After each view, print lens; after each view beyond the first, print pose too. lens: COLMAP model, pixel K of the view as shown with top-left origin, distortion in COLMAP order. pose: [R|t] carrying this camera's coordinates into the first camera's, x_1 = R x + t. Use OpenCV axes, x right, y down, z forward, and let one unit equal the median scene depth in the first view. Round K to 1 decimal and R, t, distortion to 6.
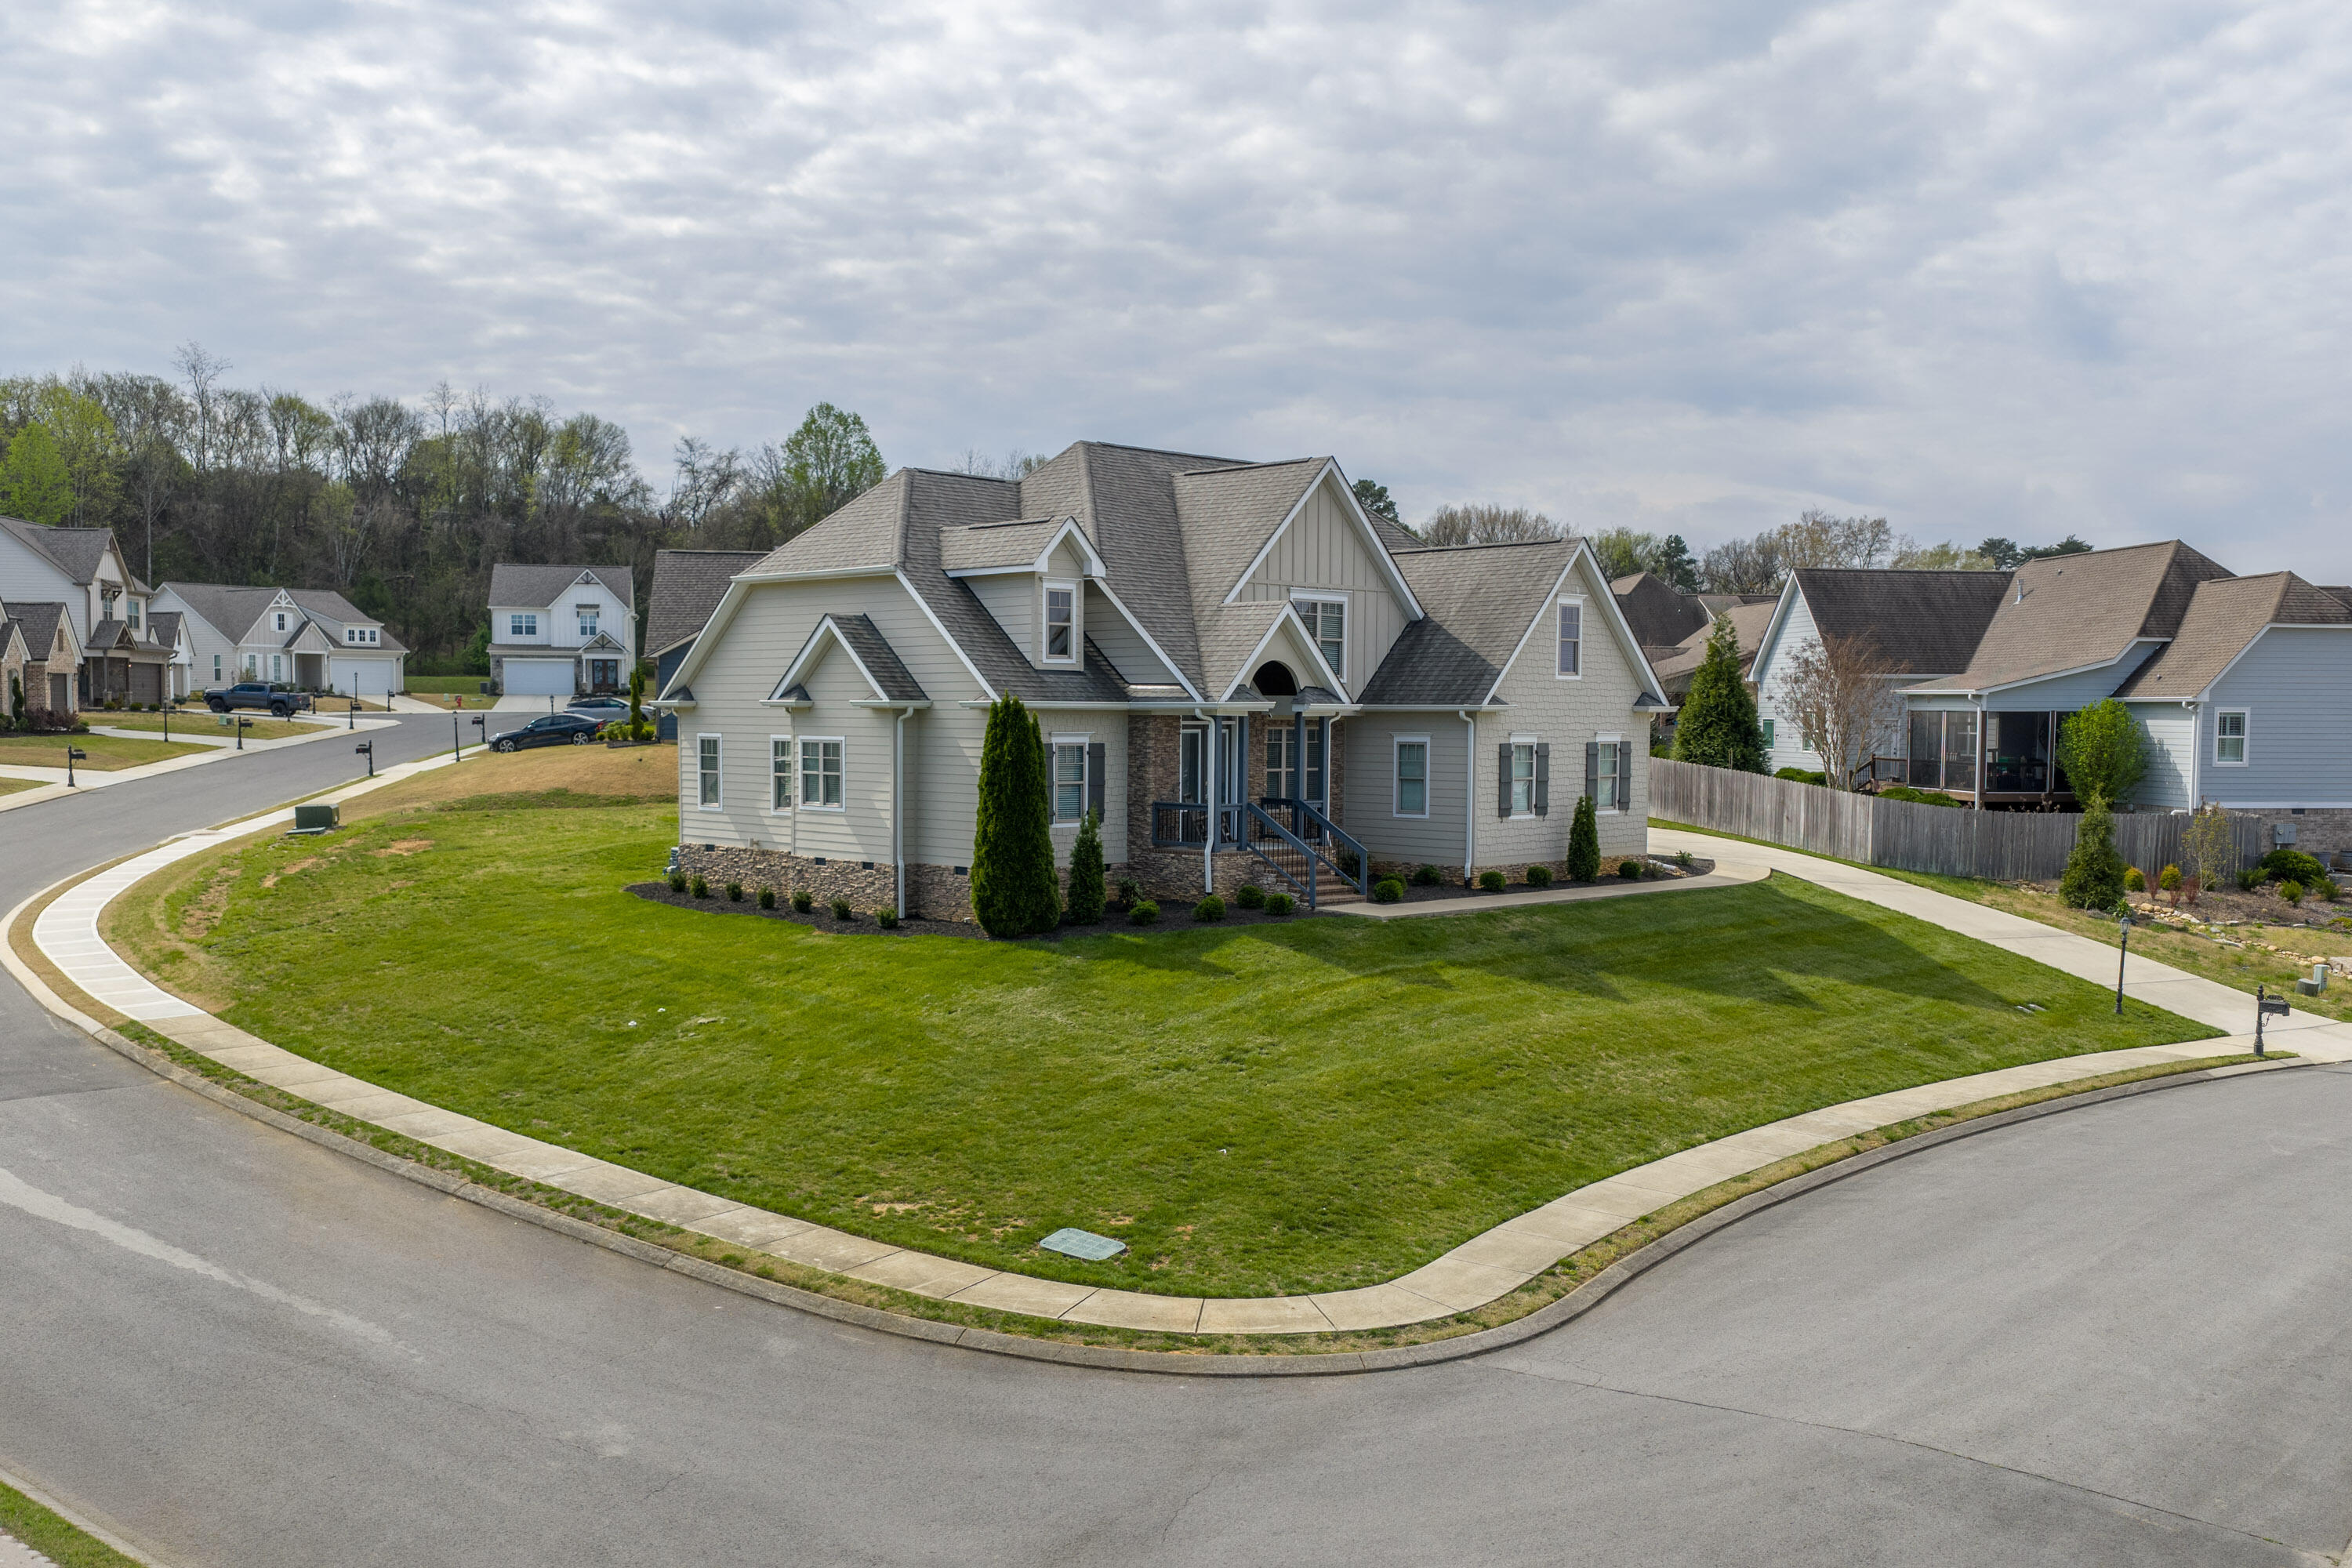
lens RADIAL K [[2110.3, 0, 1147.3], [0, 2110.3, 841.1], [0, 0, 1]] dist [0.013688, -0.019262]
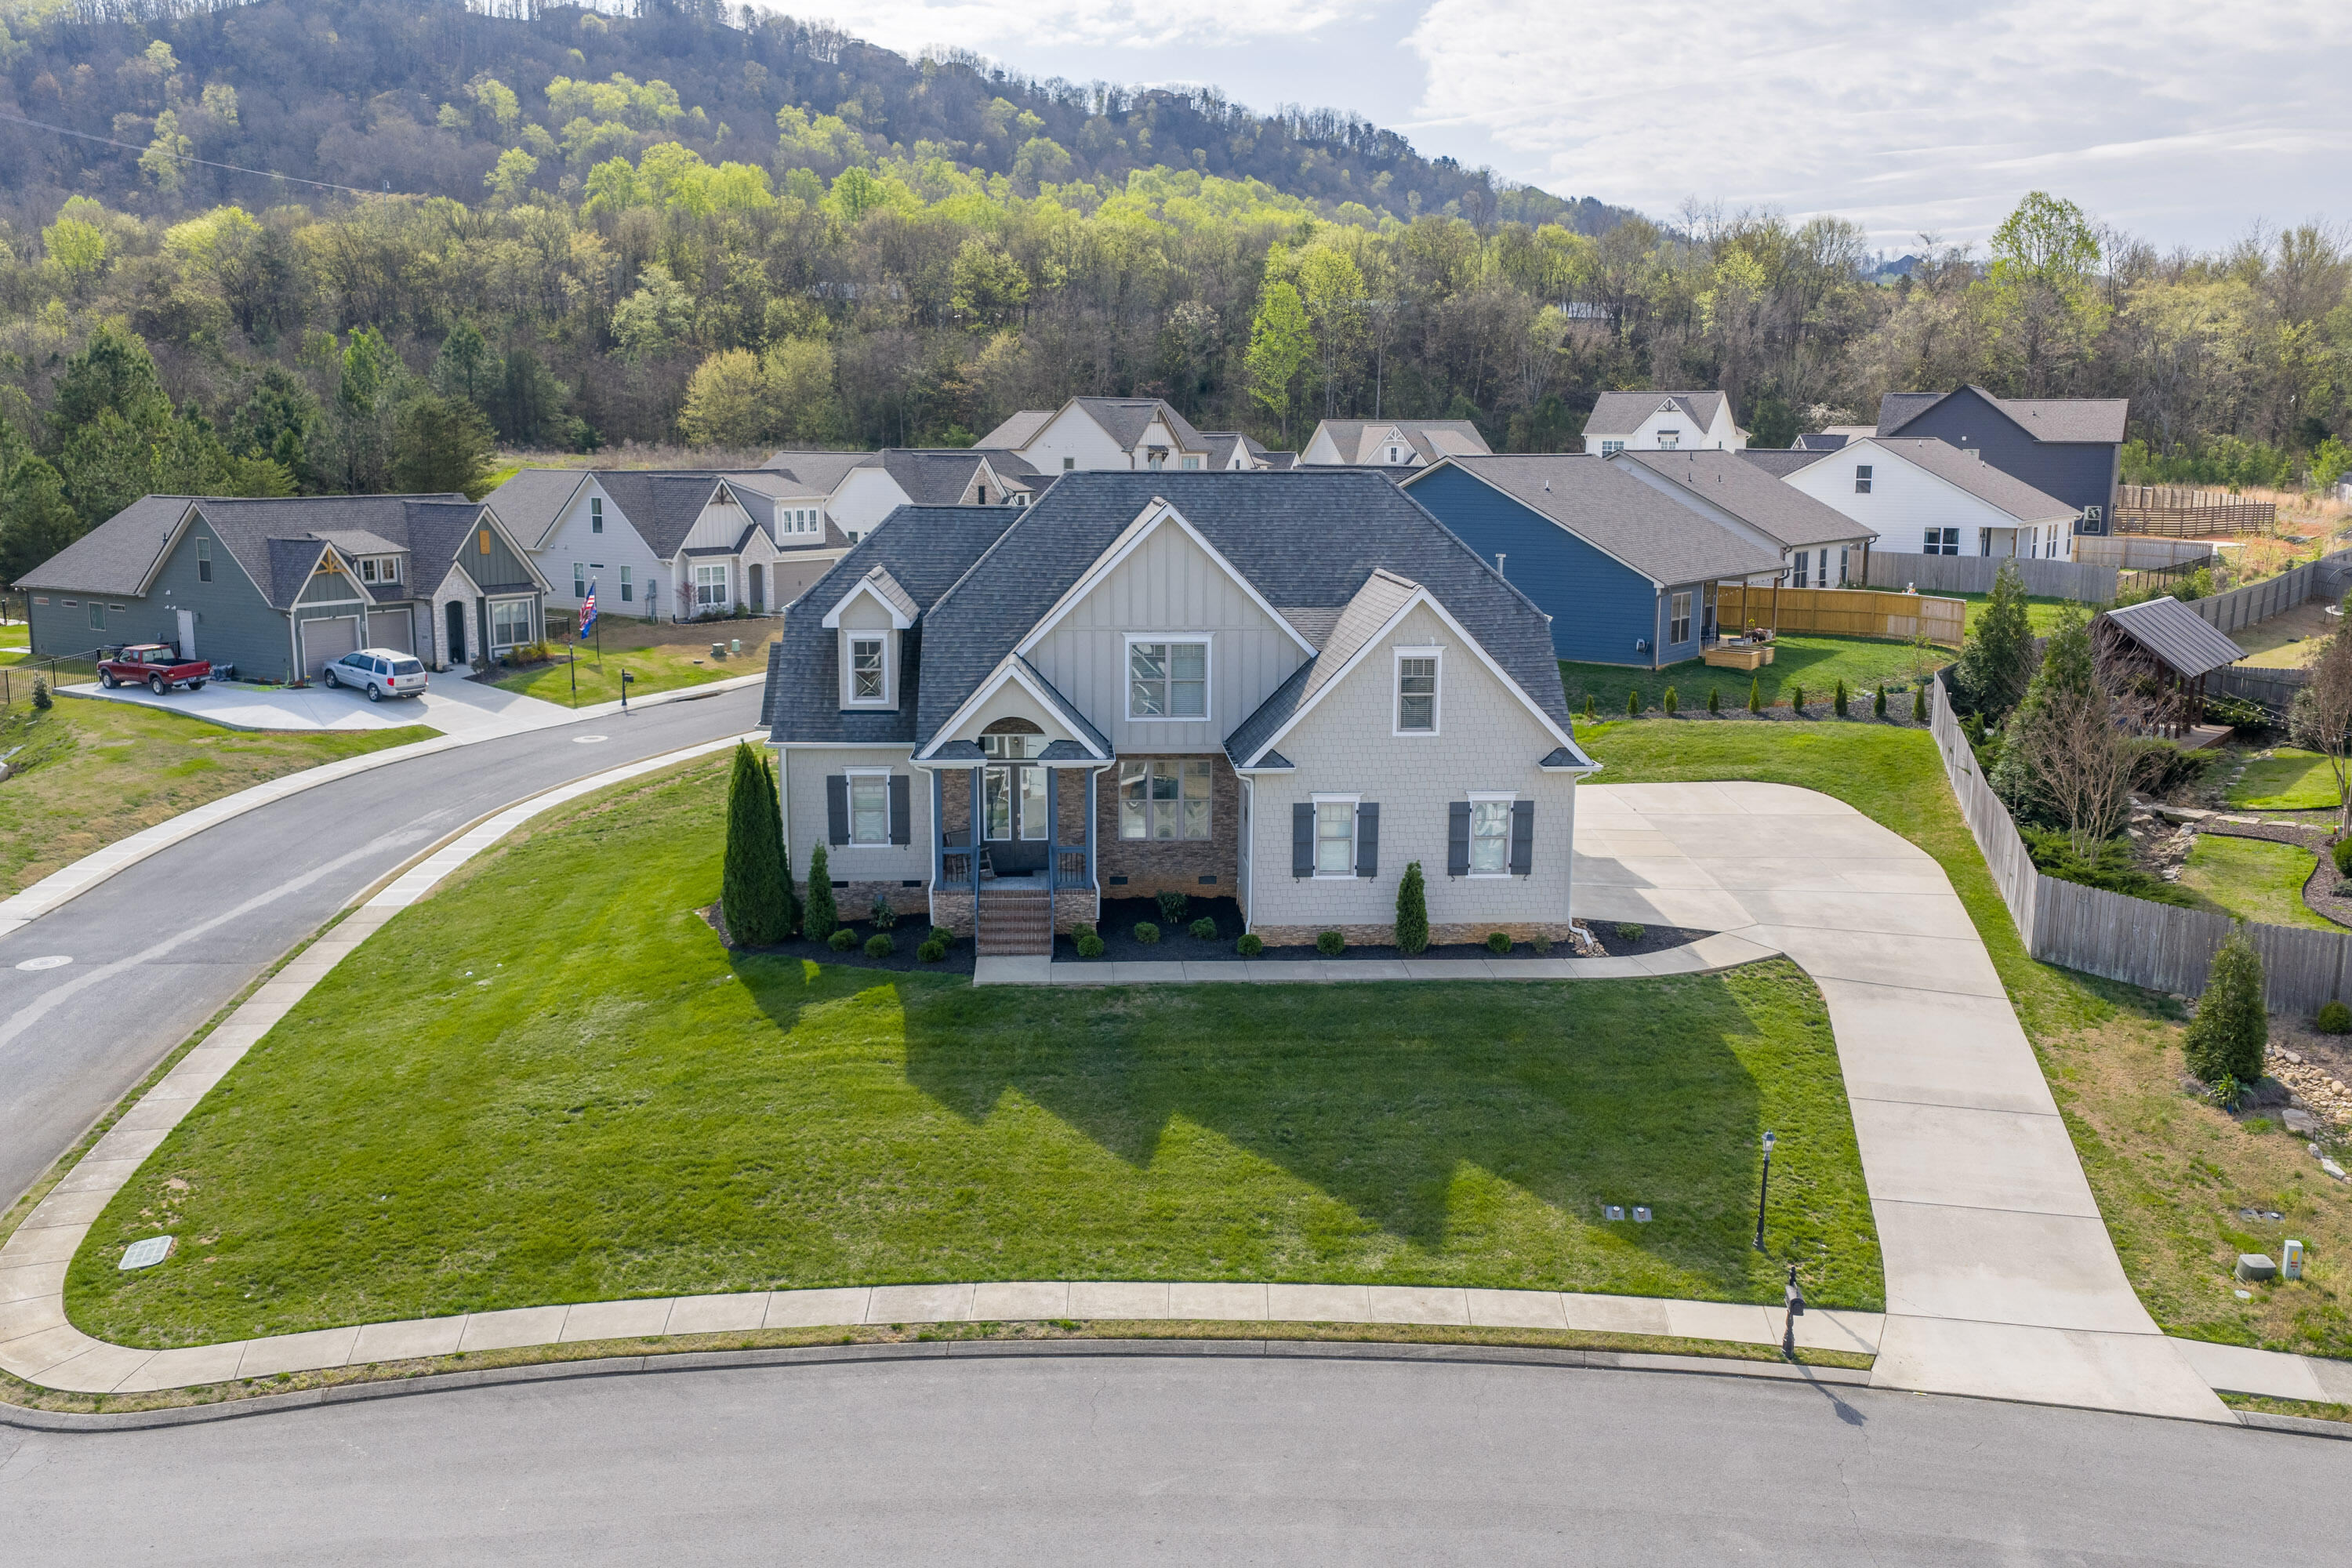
lens RADIAL K [[1957.1, 0, 1182.9], [0, 1957.1, 770.4], [0, 0, 1]] dist [0.008974, -0.012030]
pose [[0.753390, 0.108458, -0.648567, 0.759105], [-0.040770, 0.992111, 0.118548, -0.177209], [0.656308, -0.062871, 0.751869, 0.308665]]
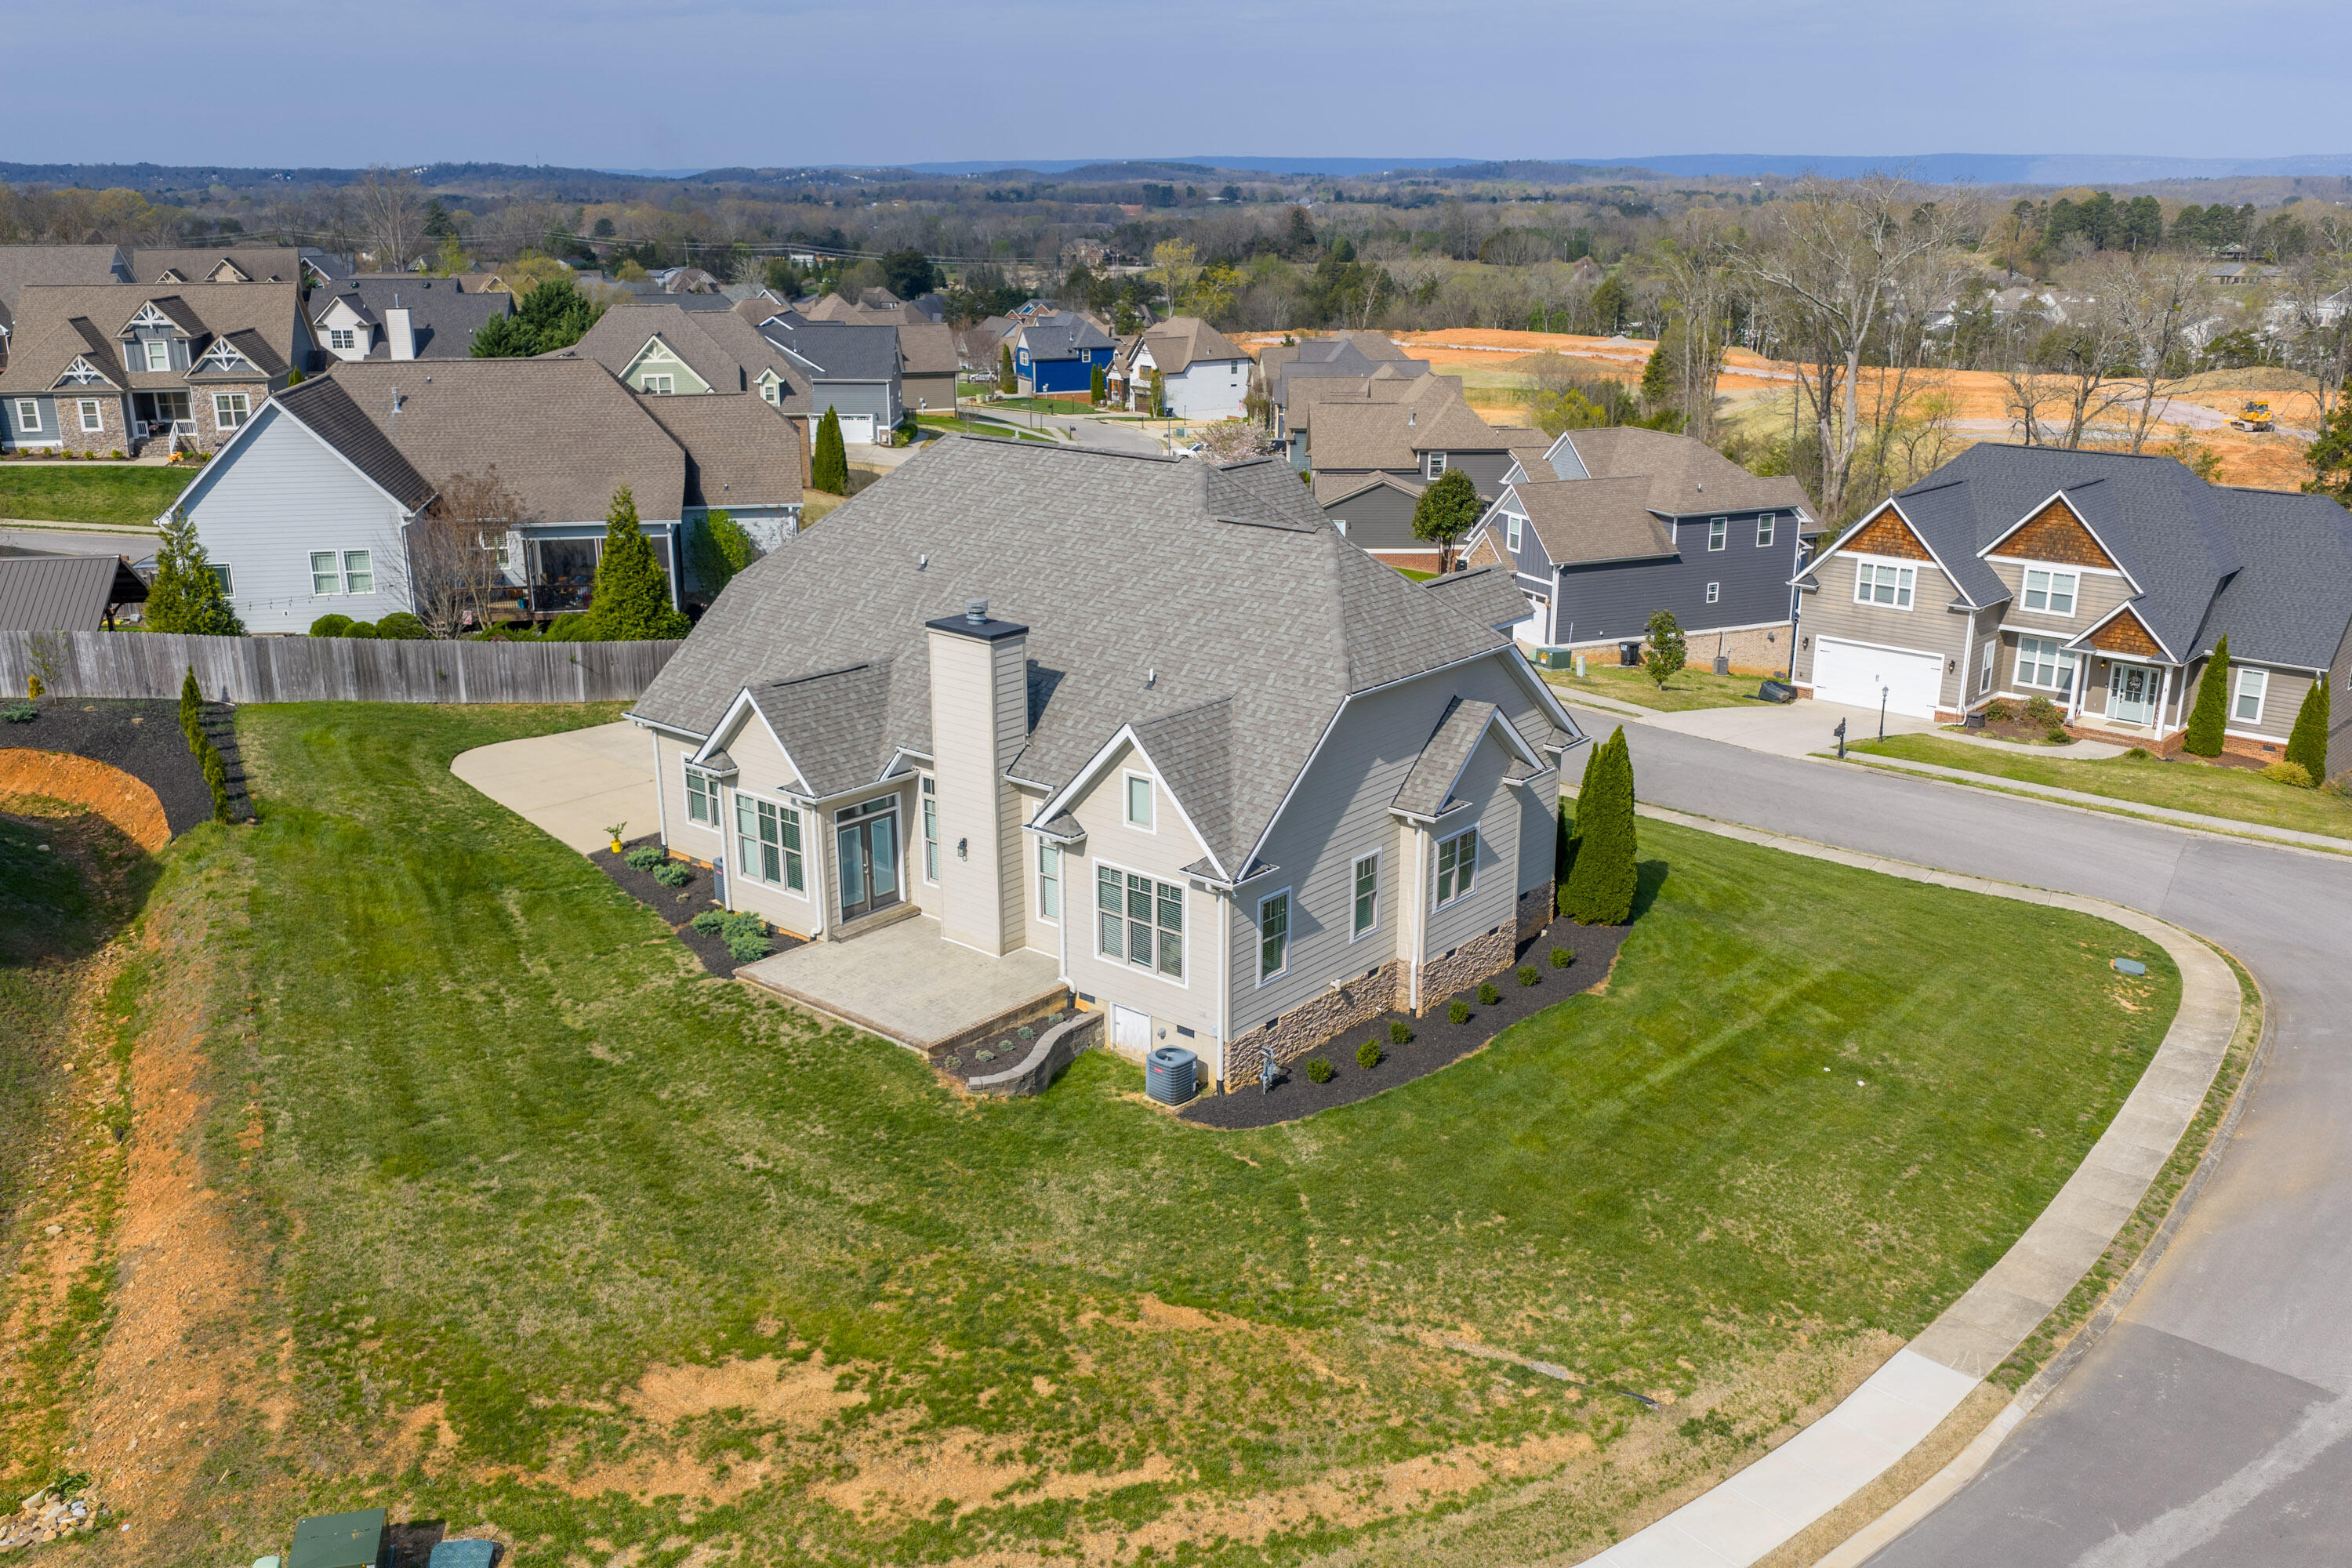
lens RADIAL K [[1964.2, 0, 1181.4], [0, 1964.2, 779.0], [0, 0, 1]] dist [-0.001438, 0.000339]
pose [[-0.087267, -0.293192, 0.952063, -1.004114], [0.061825, 0.952272, 0.298923, -0.352750], [-0.994265, 0.084948, -0.064975, 1.205401]]
